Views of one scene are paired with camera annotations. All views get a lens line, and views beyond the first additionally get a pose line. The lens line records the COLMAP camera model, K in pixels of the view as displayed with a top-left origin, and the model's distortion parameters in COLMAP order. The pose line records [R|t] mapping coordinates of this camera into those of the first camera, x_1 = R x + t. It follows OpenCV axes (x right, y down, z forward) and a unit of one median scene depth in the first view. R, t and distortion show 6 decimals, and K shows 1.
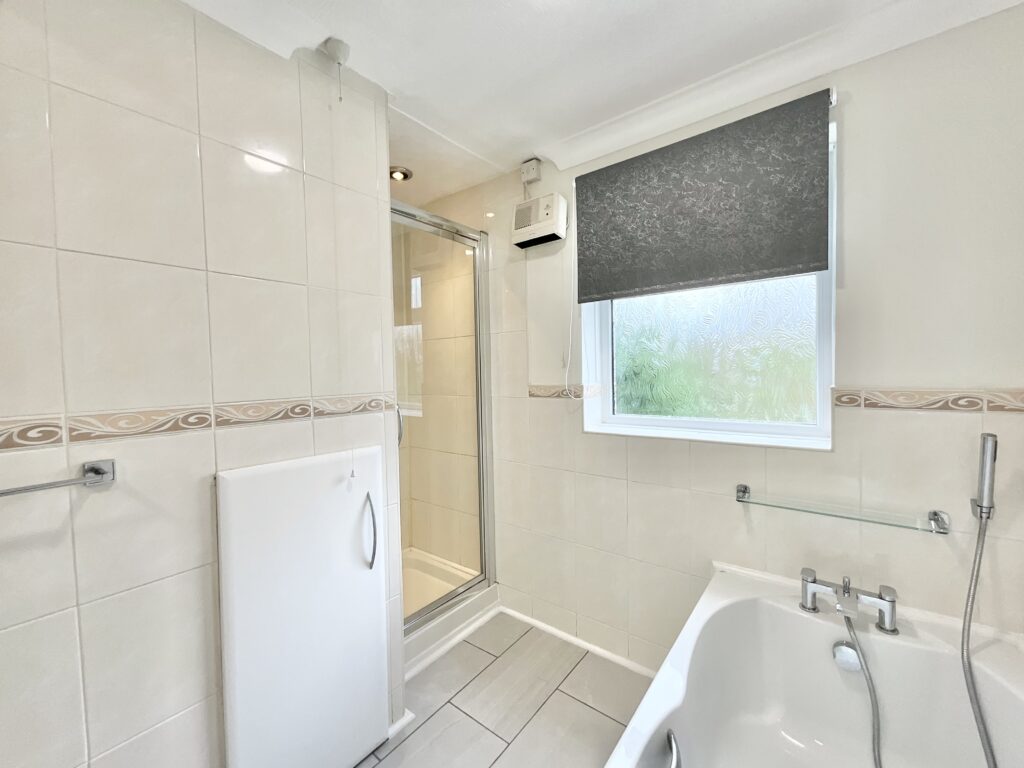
lens RADIAL K [[416.5, 0, 512.5], [0, 416.5, 382.0], [0, 0, 1]] dist [0.000257, 0.001397]
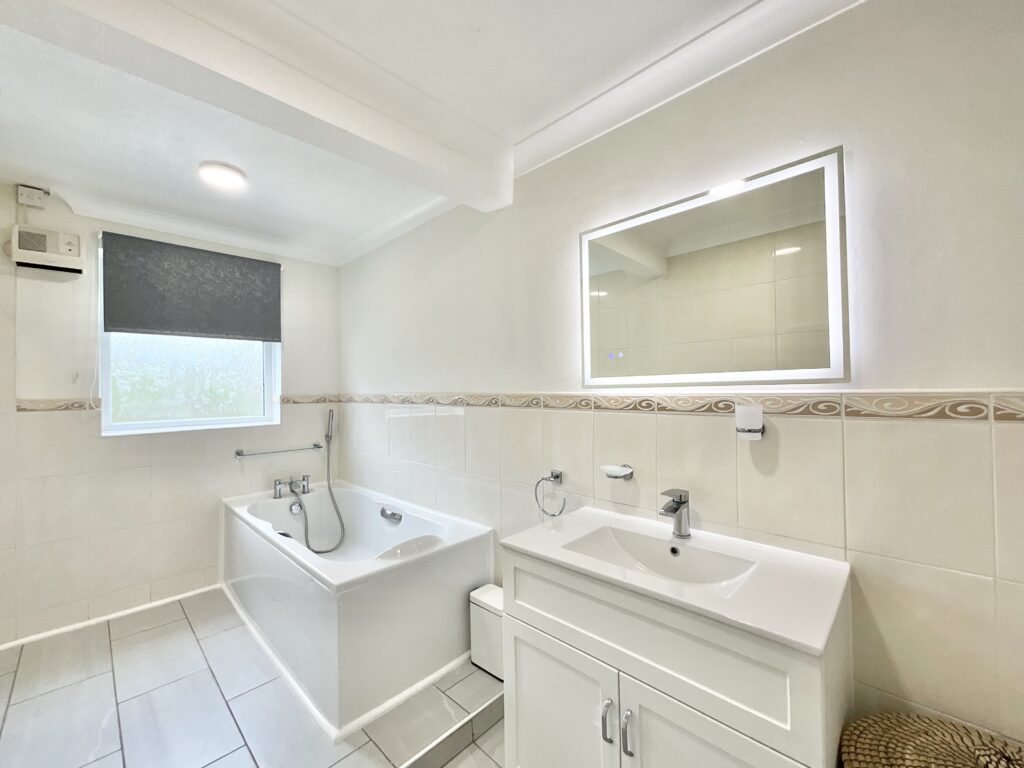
lens RADIAL K [[416.5, 0, 513.0], [0, 416.5, 384.8], [0, 0, 1]] dist [0.000257, 0.001397]
pose [[0.112540, 0.033770, 0.993073, -0.966506], [0.043049, 0.998318, -0.038827, 0.072469], [-0.992714, 0.047121, 0.110897, -0.349187]]
